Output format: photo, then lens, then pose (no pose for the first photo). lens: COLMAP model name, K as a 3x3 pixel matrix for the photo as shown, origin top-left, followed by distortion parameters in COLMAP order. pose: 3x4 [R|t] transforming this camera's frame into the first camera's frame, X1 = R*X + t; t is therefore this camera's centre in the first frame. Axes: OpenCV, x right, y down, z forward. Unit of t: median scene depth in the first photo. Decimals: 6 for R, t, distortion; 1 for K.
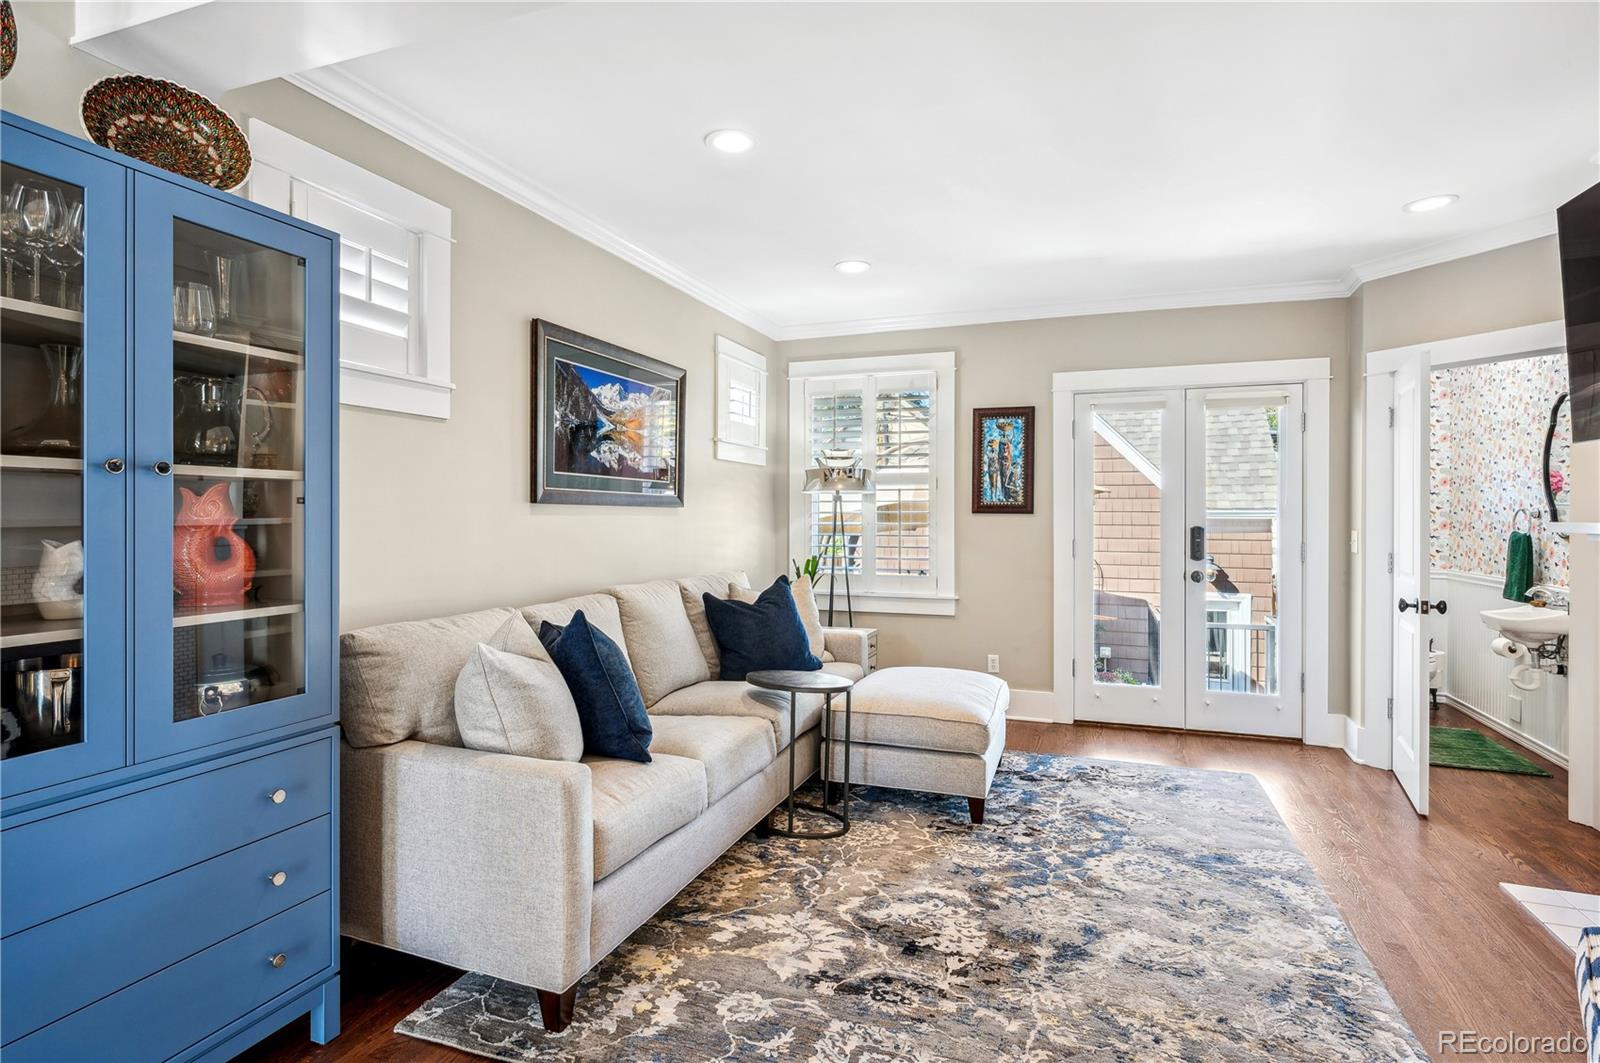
lens RADIAL K [[816.6, 0, 796.3], [0, 816.6, 522.1], [0, 0, 1]] dist [0.002299, -0.000543]
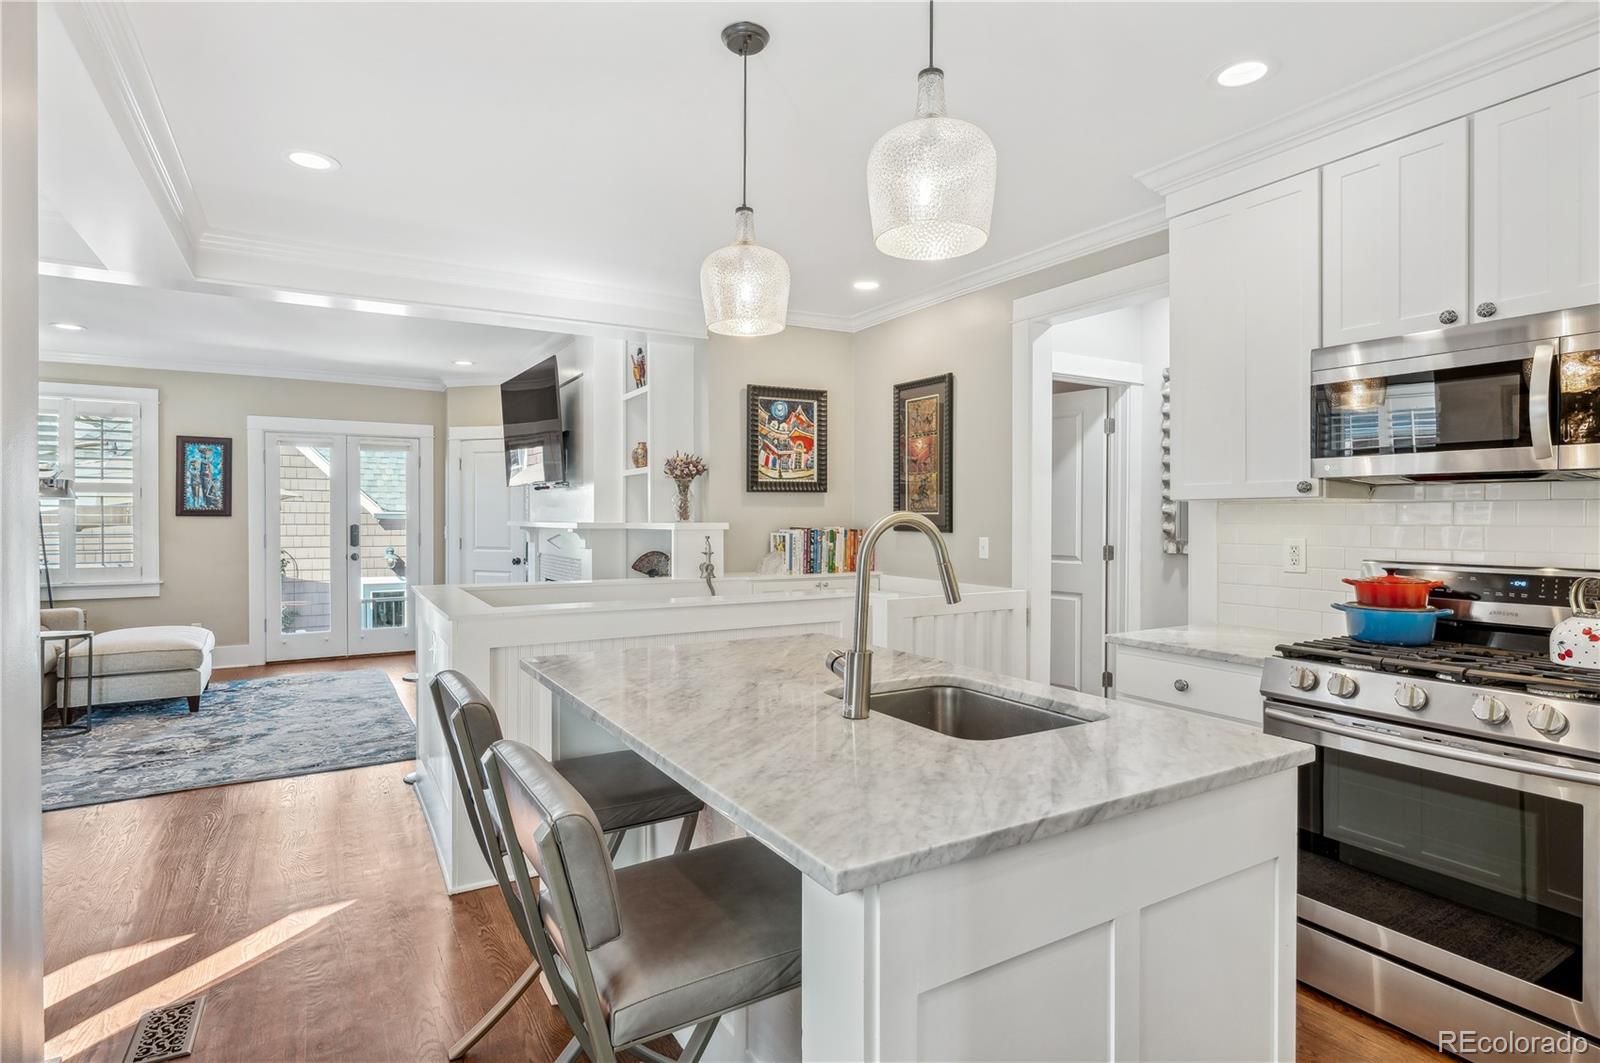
lens RADIAL K [[816.6, 0, 796.3], [0, 816.6, 522.1], [0, 0, 1]] dist [0.002299, -0.000543]
pose [[0.625852, -0.009339, 0.779886, -0.184321], [0.001708, 0.999942, 0.010604, -0.013712], [-0.779940, -0.005305, 0.625832, -0.592546]]
